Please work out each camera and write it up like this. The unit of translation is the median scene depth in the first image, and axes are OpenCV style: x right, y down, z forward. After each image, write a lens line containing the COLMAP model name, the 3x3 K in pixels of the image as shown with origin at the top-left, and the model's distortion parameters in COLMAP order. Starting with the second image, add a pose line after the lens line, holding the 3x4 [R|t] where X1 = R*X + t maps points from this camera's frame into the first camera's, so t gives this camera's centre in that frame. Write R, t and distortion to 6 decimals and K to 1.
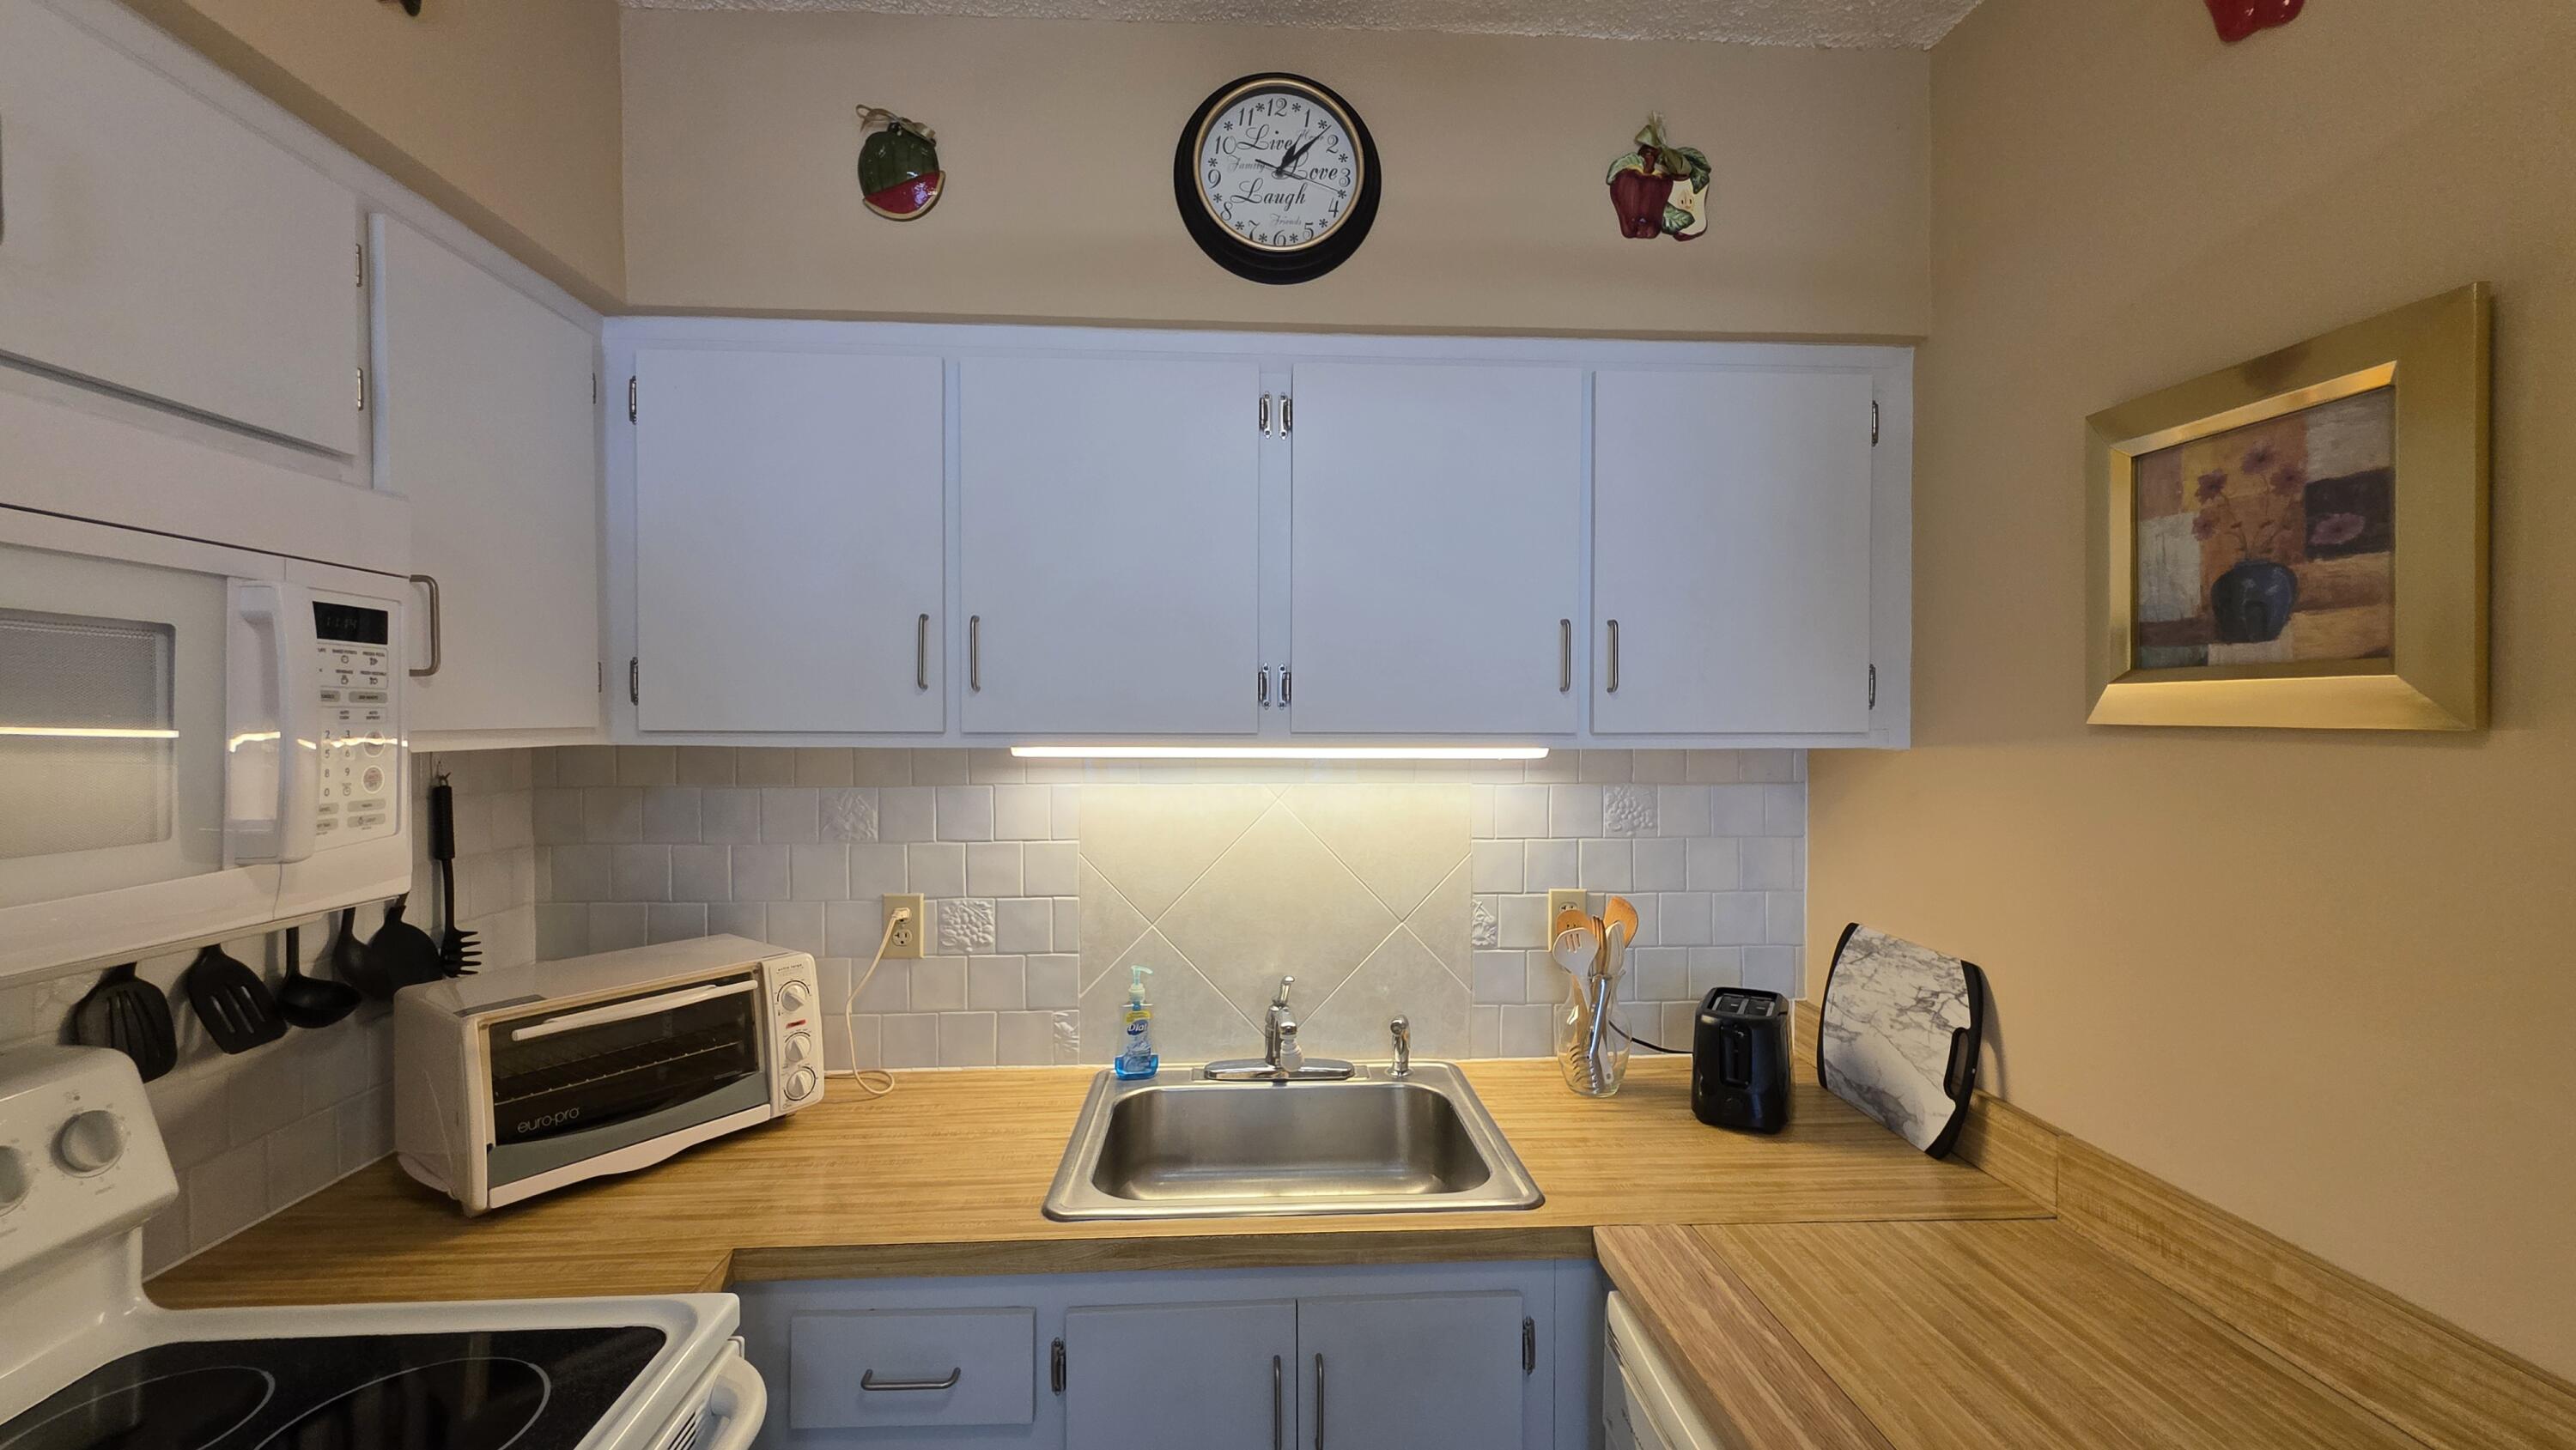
lens RADIAL K [[1034.3, 0, 1289.9], [0, 1034.3, 725.5], [0, 0, 1]] dist [0.000243, -0.000100]
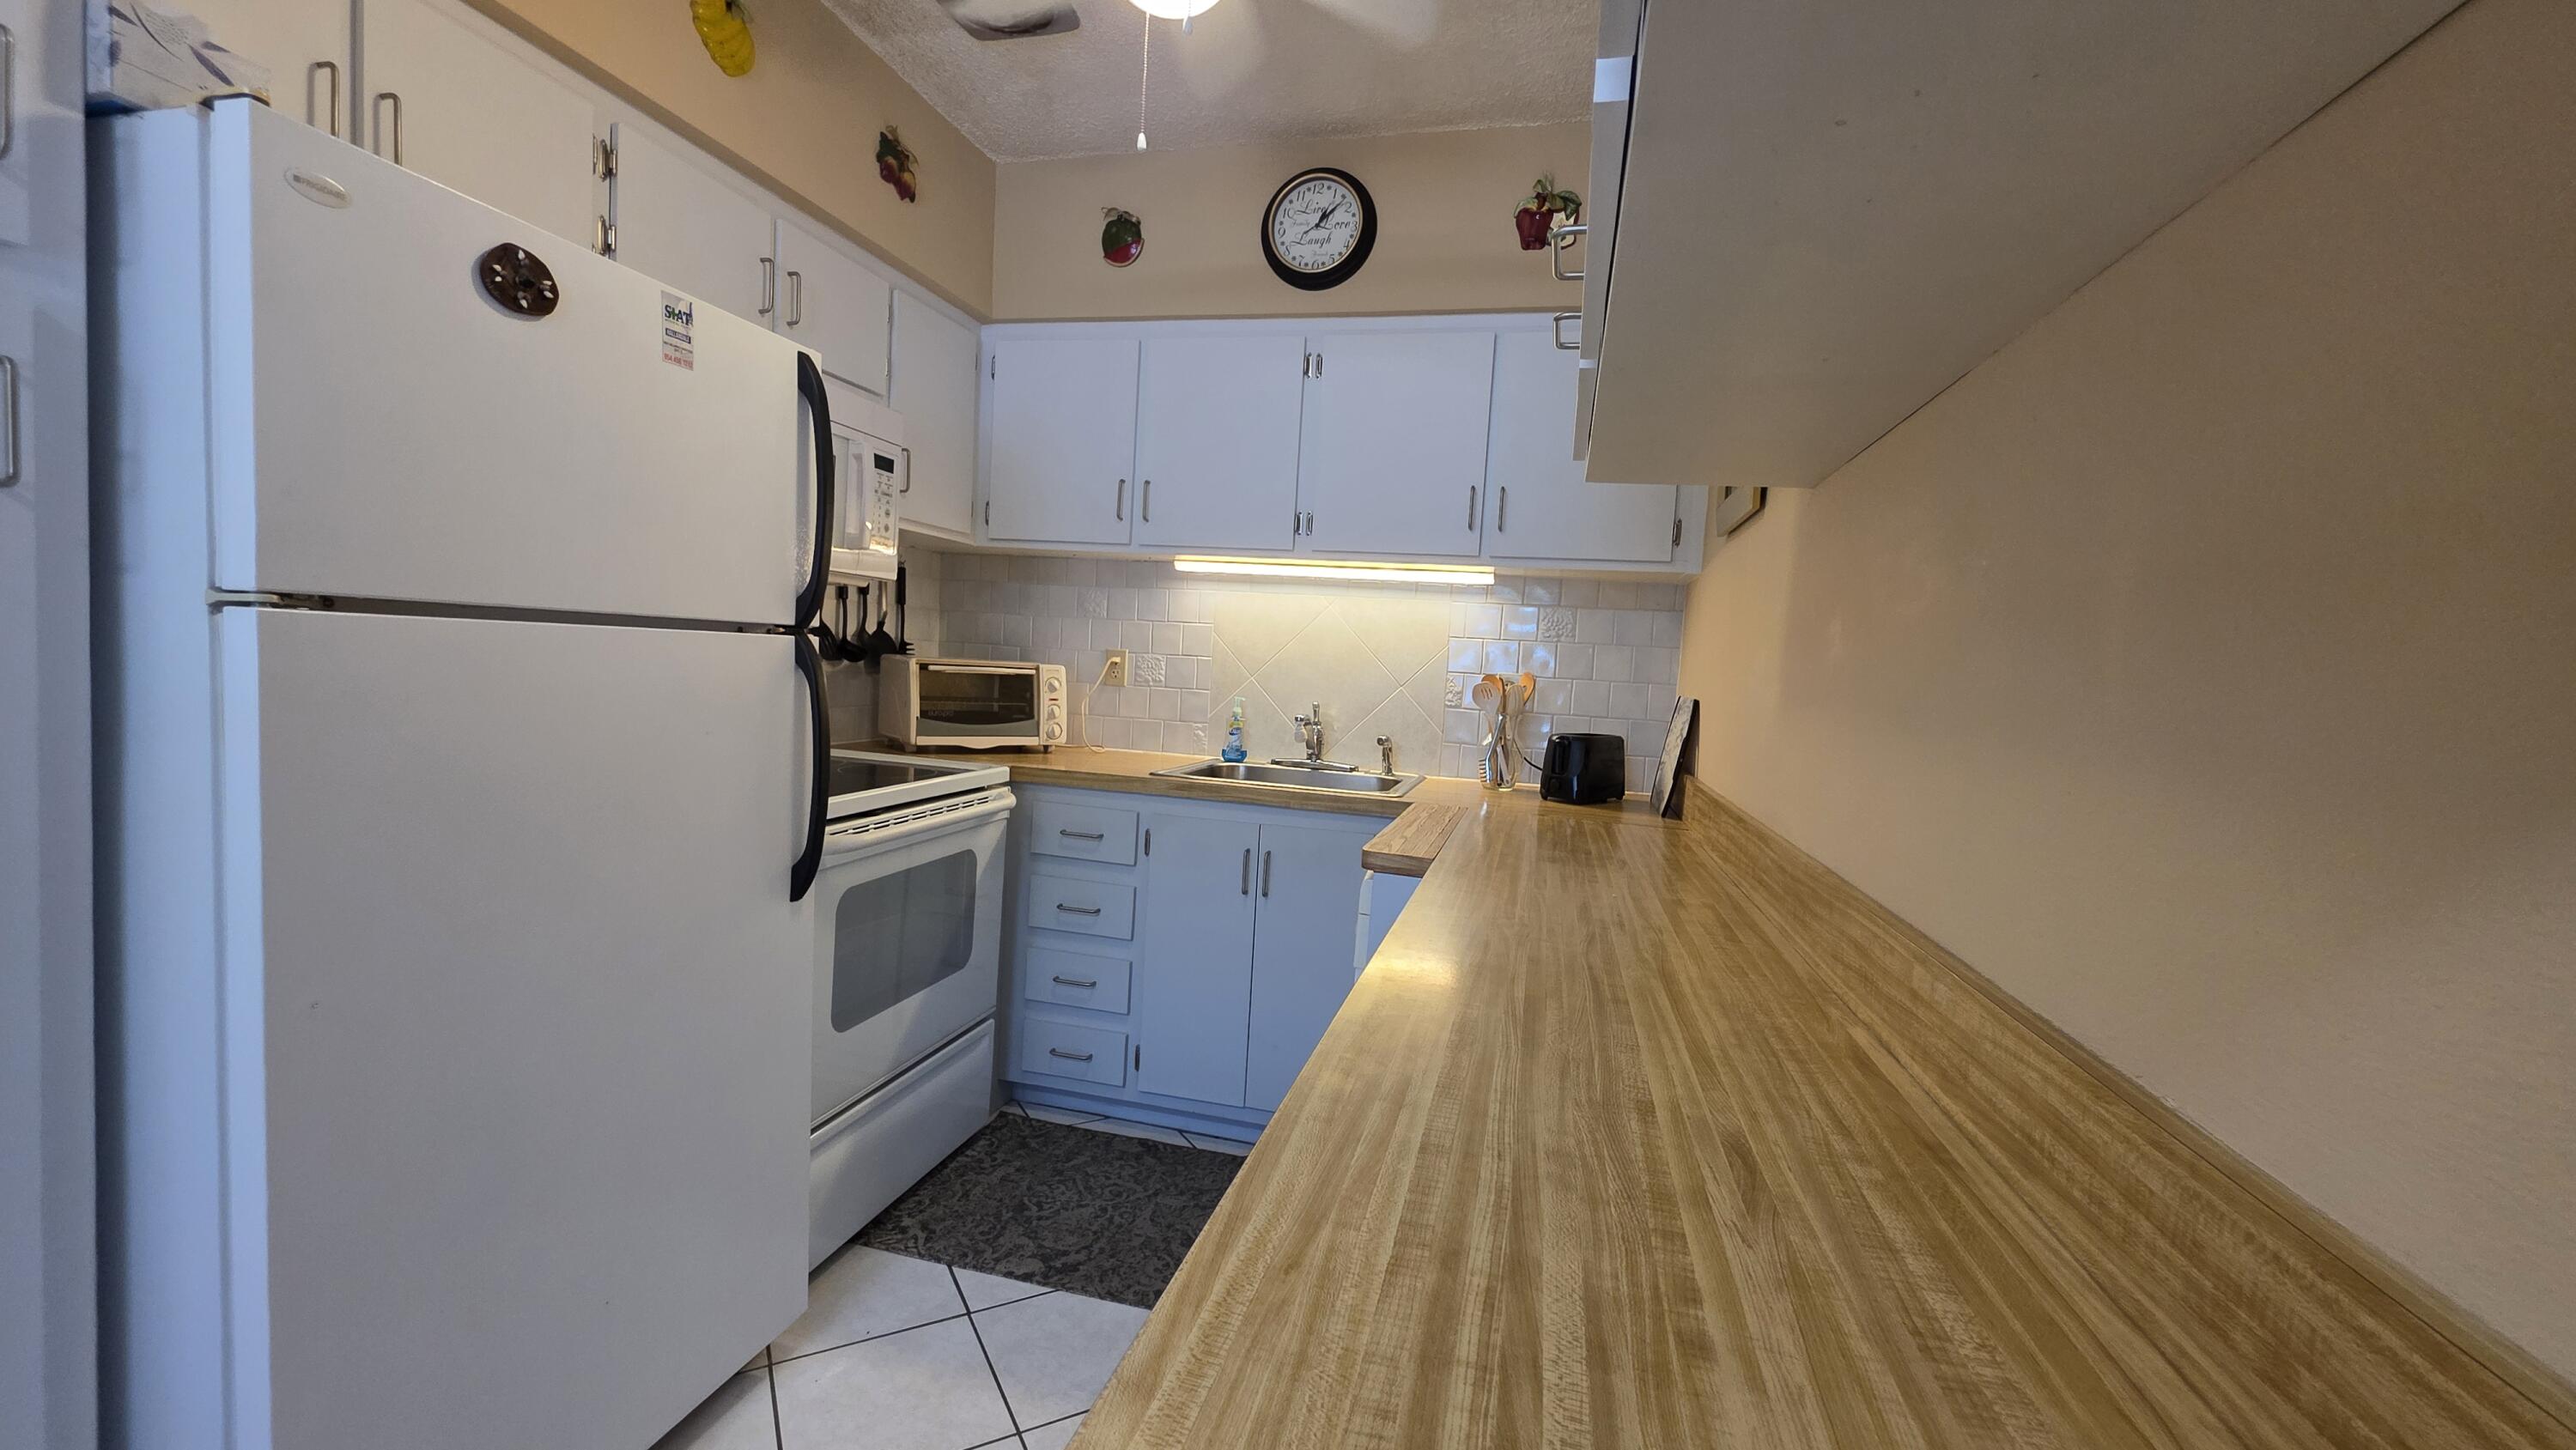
lens RADIAL K [[1030.2, 0, 1286.5], [0, 1030.2, 725.6], [0, 0, 1]] dist [0.001082, -0.000960]
pose [[0.952081, 0.075397, -0.296407, 0.523195], [-0.061695, 0.996560, 0.055327, 0.218366], [0.299559, -0.034389, 0.953458, -0.716762]]
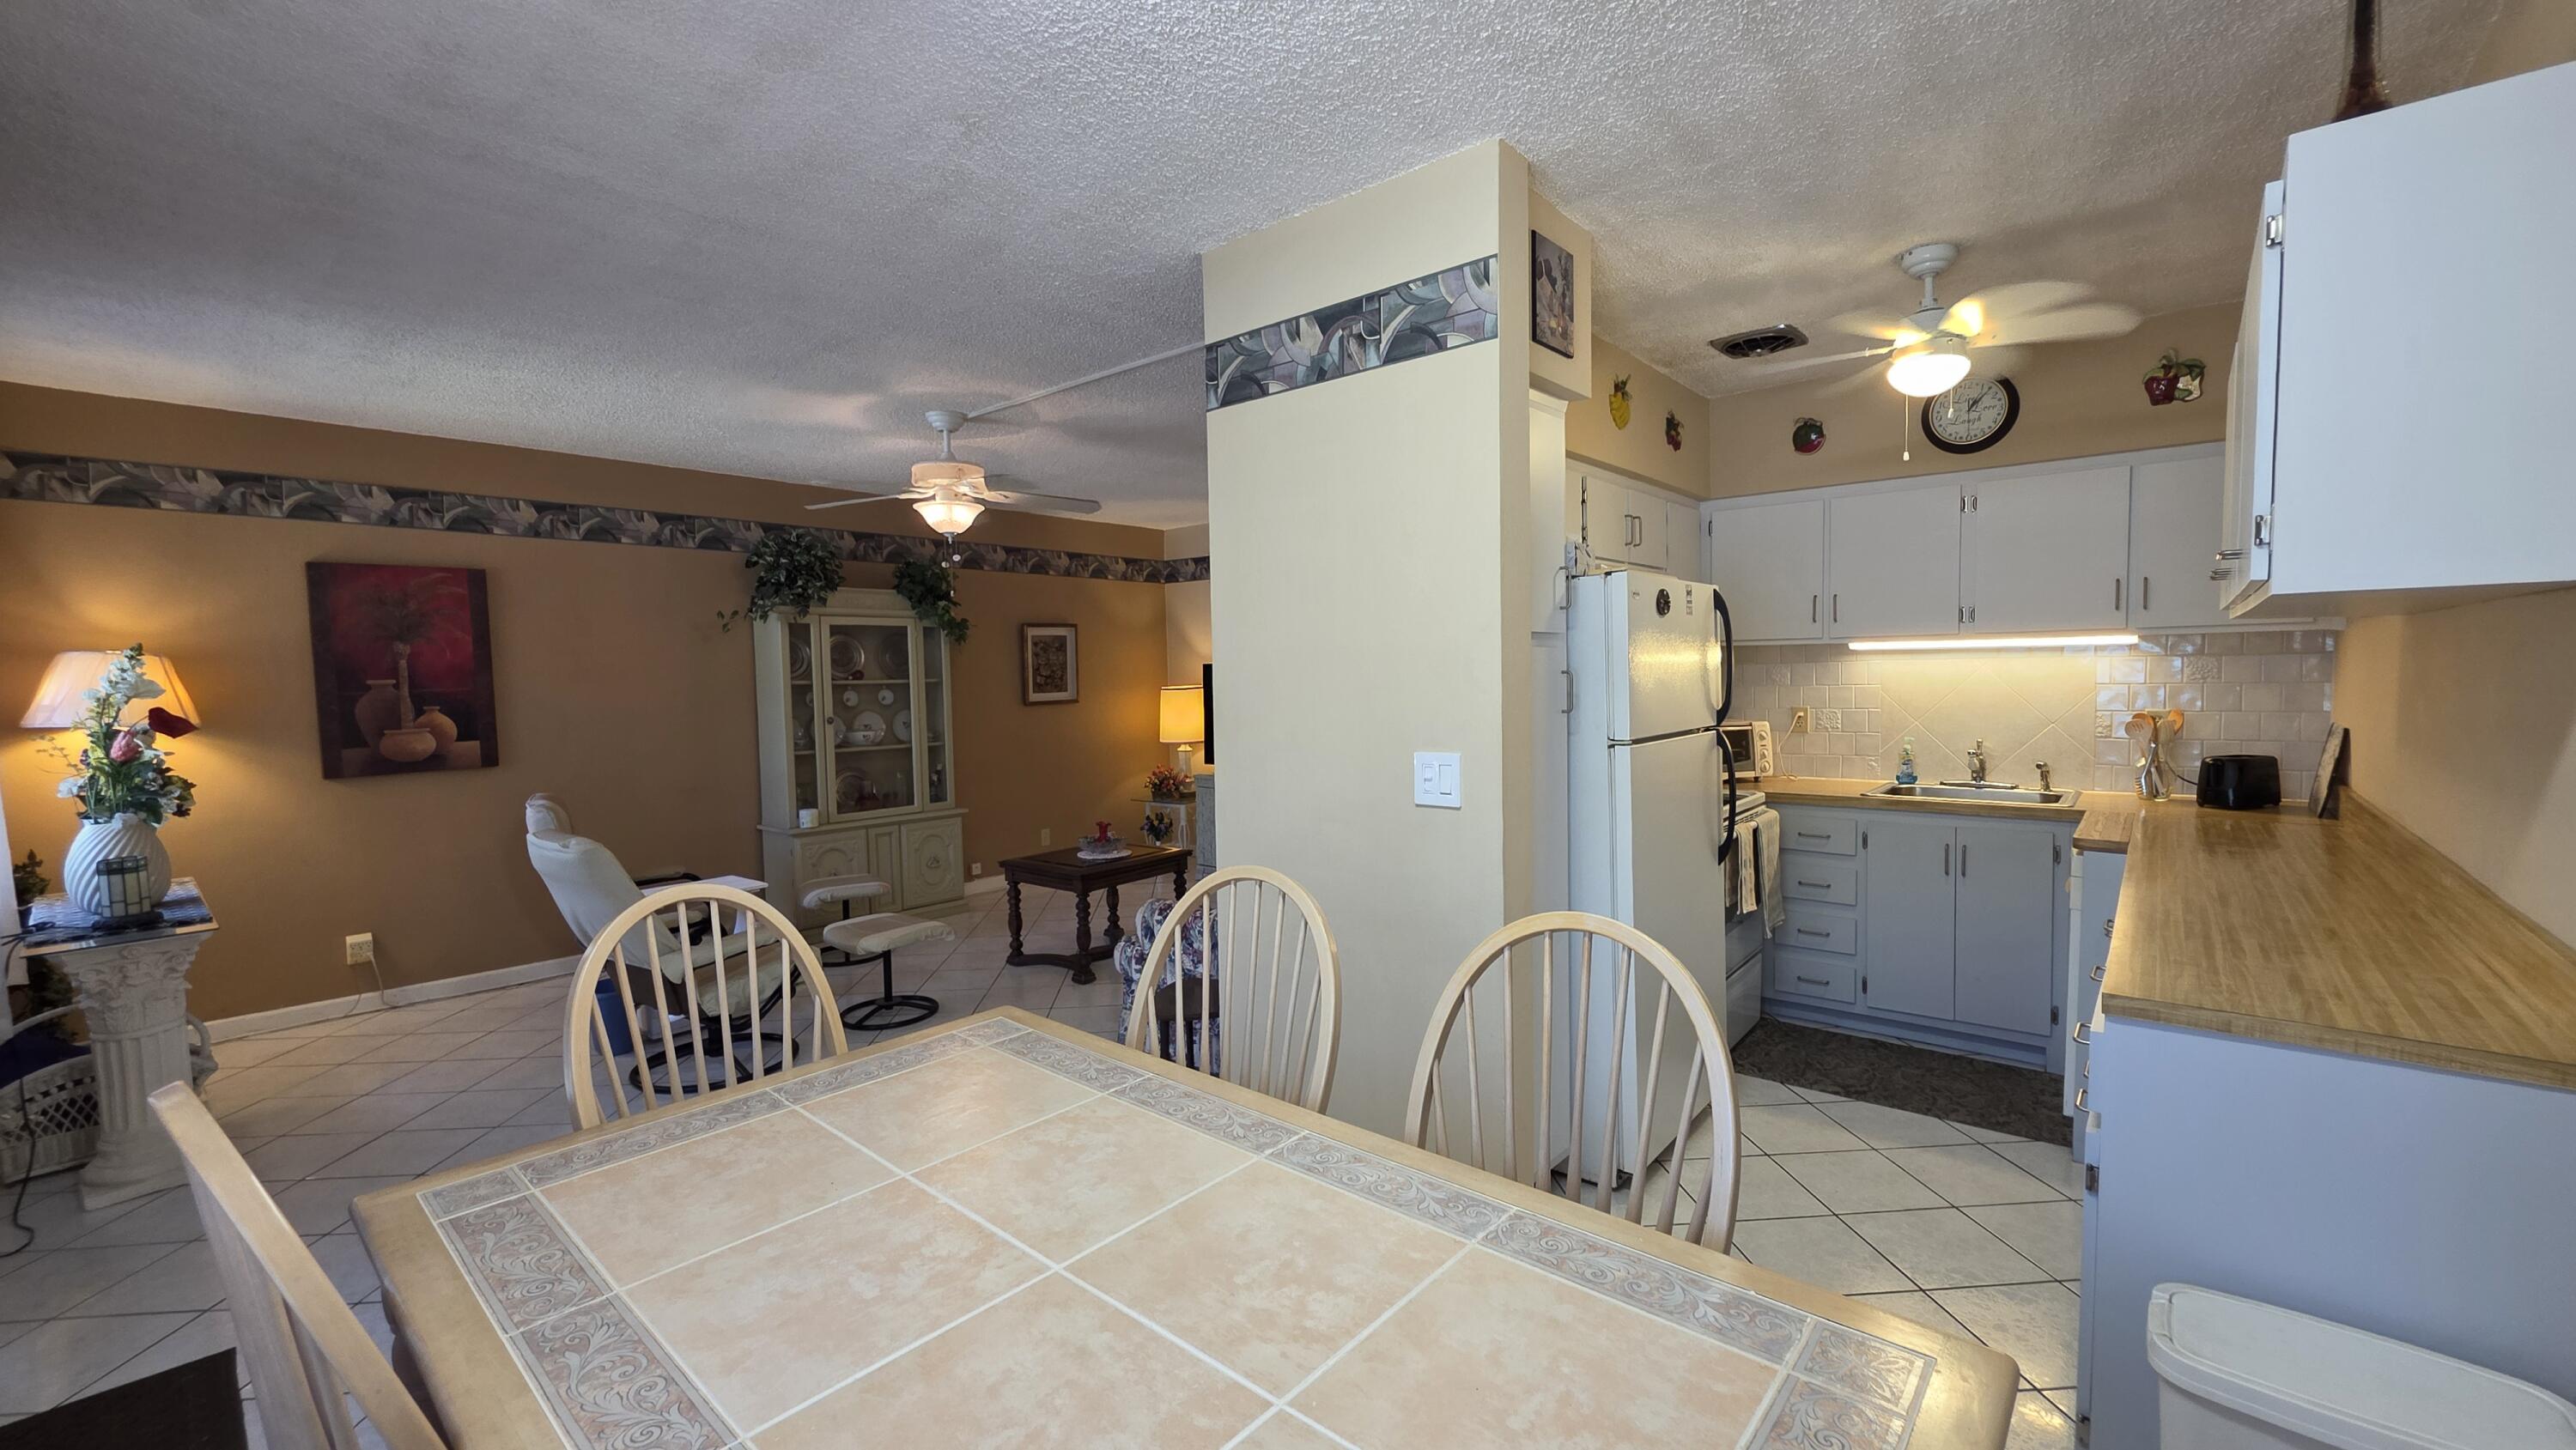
lens RADIAL K [[1029.3, 0, 1286.6], [0, 1029.3, 726.7], [0, 0, 1]] dist [0.000281, -0.000566]
pose [[0.724734, 0.021734, -0.688686, 0.530099], [0.015739, 0.998719, 0.048081, 0.090213], [0.688849, -0.045686, 0.723464, -2.003212]]
